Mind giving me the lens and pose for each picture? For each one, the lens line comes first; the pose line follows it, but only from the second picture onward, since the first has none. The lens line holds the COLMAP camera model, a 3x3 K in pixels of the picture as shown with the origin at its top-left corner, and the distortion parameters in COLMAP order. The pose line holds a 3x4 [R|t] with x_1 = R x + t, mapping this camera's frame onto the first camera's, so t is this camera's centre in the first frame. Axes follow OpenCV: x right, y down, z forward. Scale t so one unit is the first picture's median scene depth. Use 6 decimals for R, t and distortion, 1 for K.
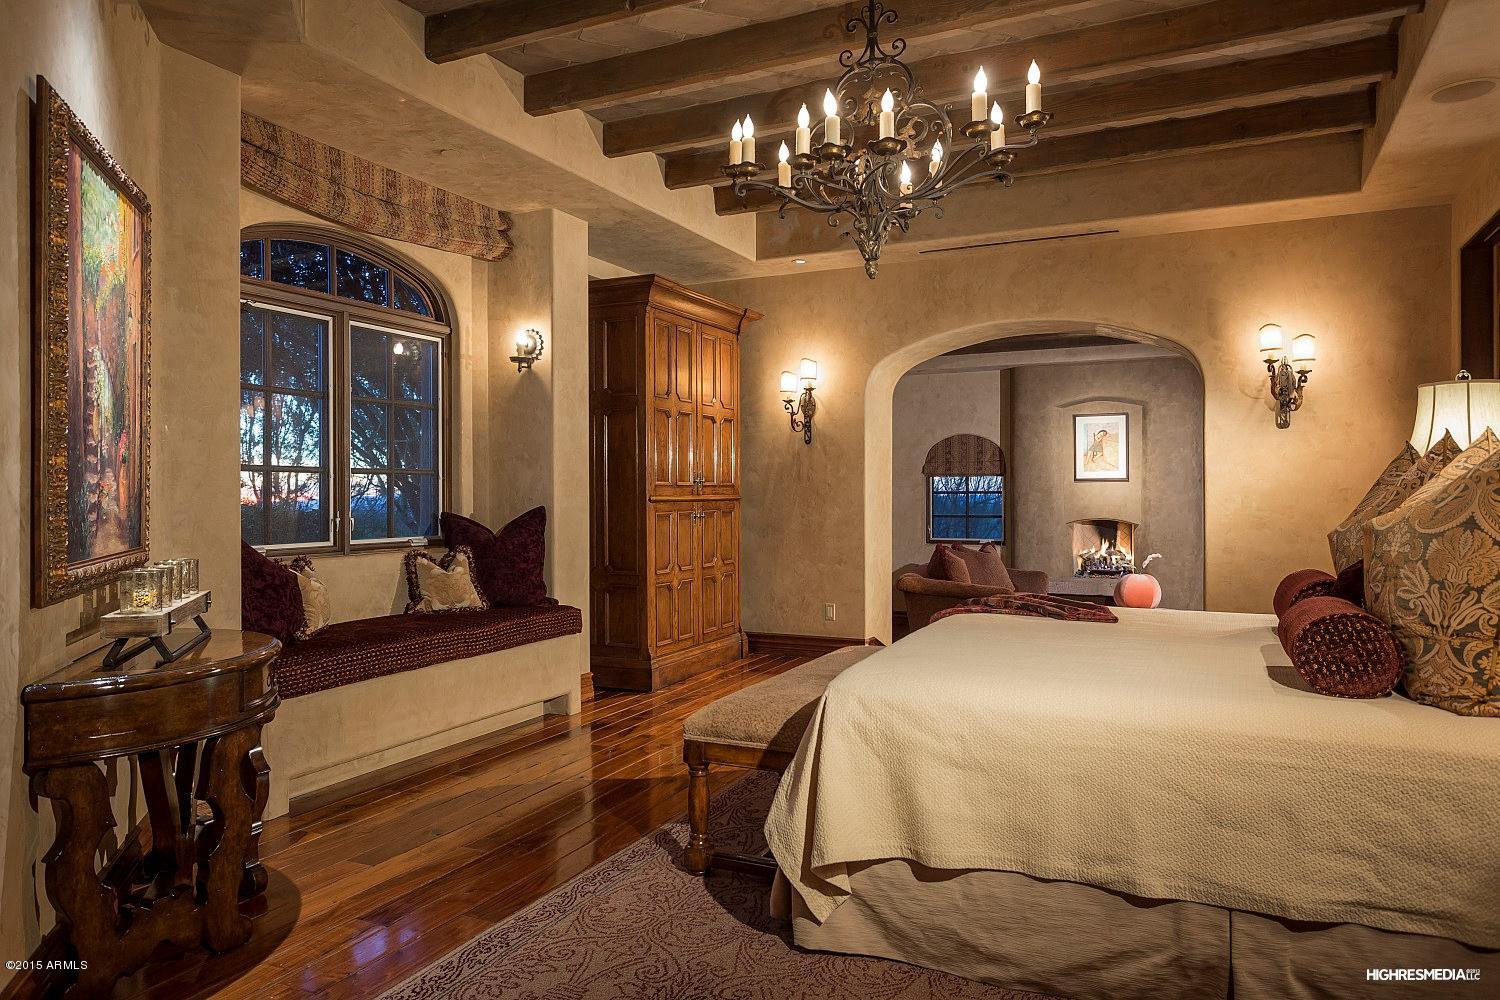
lens RADIAL K [[1009.2, 0, 747.7], [0, 1009.2, 494.6], [0, 0, 1]] dist [-0.001483, -0.000213]
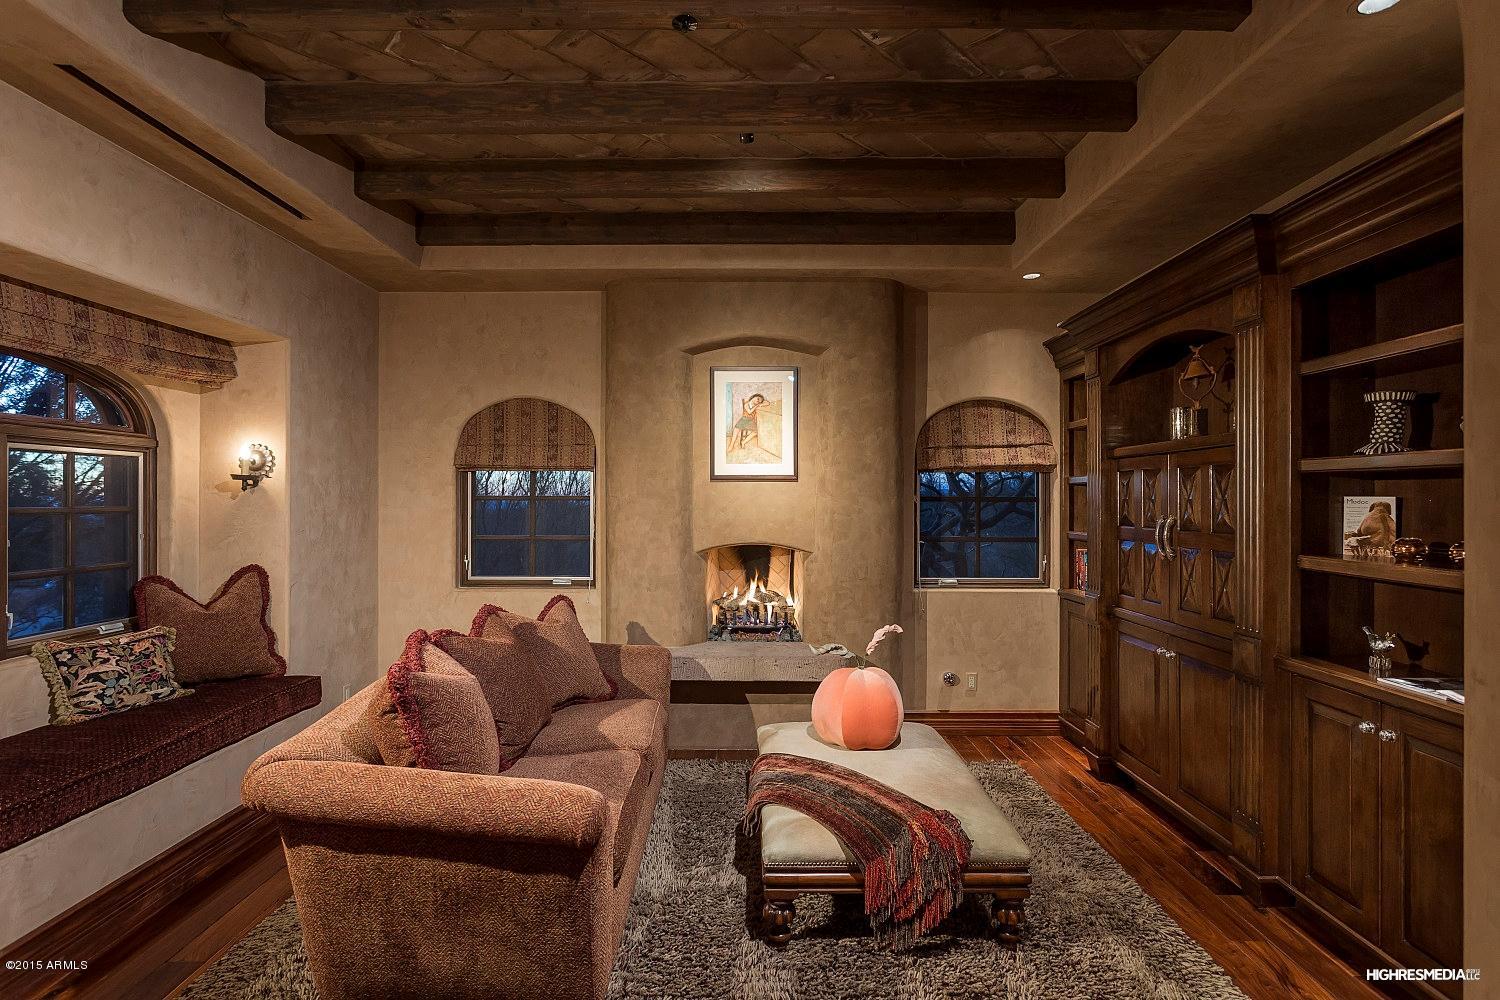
lens RADIAL K [[818.5, 0, 750.9], [0, 818.5, 497.4], [0, 0, 1]] dist [-0.000973, -0.000017]
pose [[0.913982, 0.003615, 0.405740, 0.150857], [-0.003660, 0.999993, -0.000665, -0.002794], [-0.405739, -0.000877, 0.913988, 0.550831]]
